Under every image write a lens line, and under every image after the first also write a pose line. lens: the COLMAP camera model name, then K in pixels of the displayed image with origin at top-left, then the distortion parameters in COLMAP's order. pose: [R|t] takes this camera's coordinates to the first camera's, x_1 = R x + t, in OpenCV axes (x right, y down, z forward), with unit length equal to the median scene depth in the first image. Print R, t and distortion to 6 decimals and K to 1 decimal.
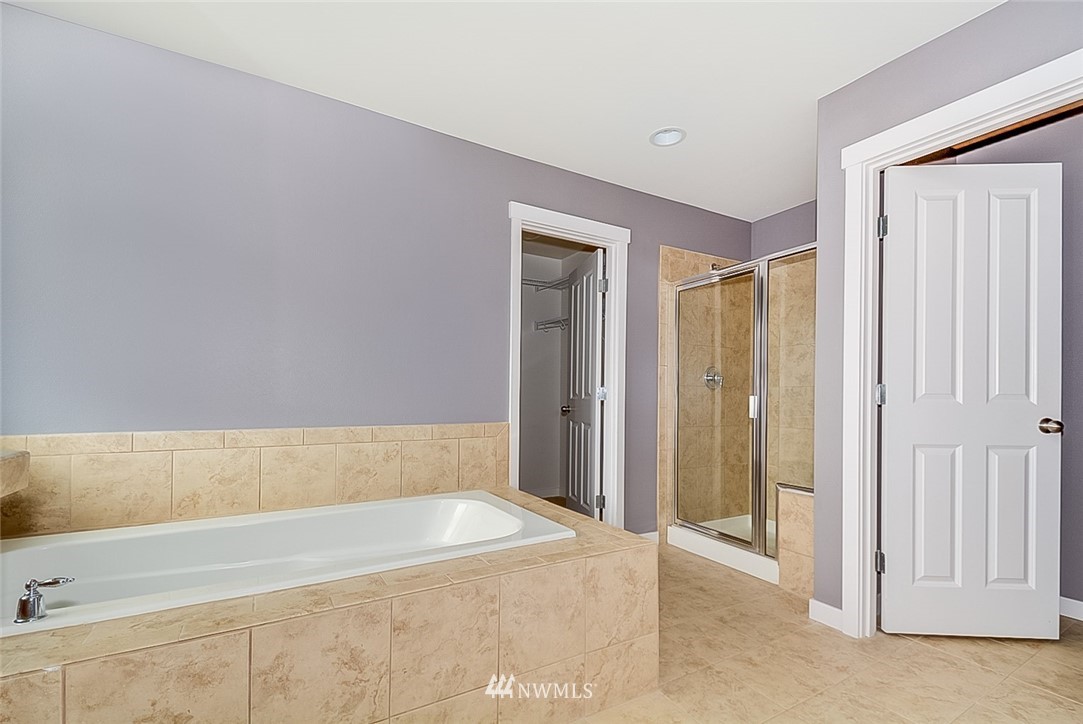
lens RADIAL K [[480.2, 0, 540.0], [0, 480.2, 393.7], [0, 0, 1]] dist [0.018679, -0.000193]
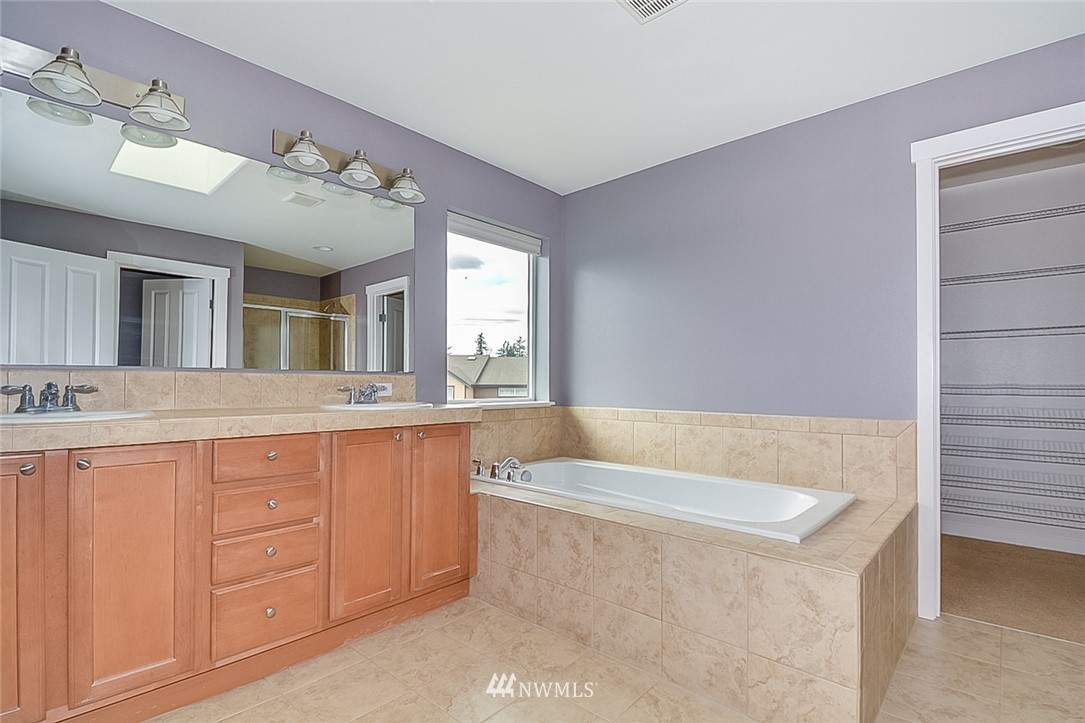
lens RADIAL K [[557.1, 0, 599.0], [0, 557.1, 388.3], [0, 0, 1]] dist [0.012366, 0.000119]
pose [[0.313449, 0.001292, -0.949604, 0.930168], [-0.001075, 0.999999, 0.001006, 0.007972], [0.949604, 0.000705, 0.313450, 0.317015]]
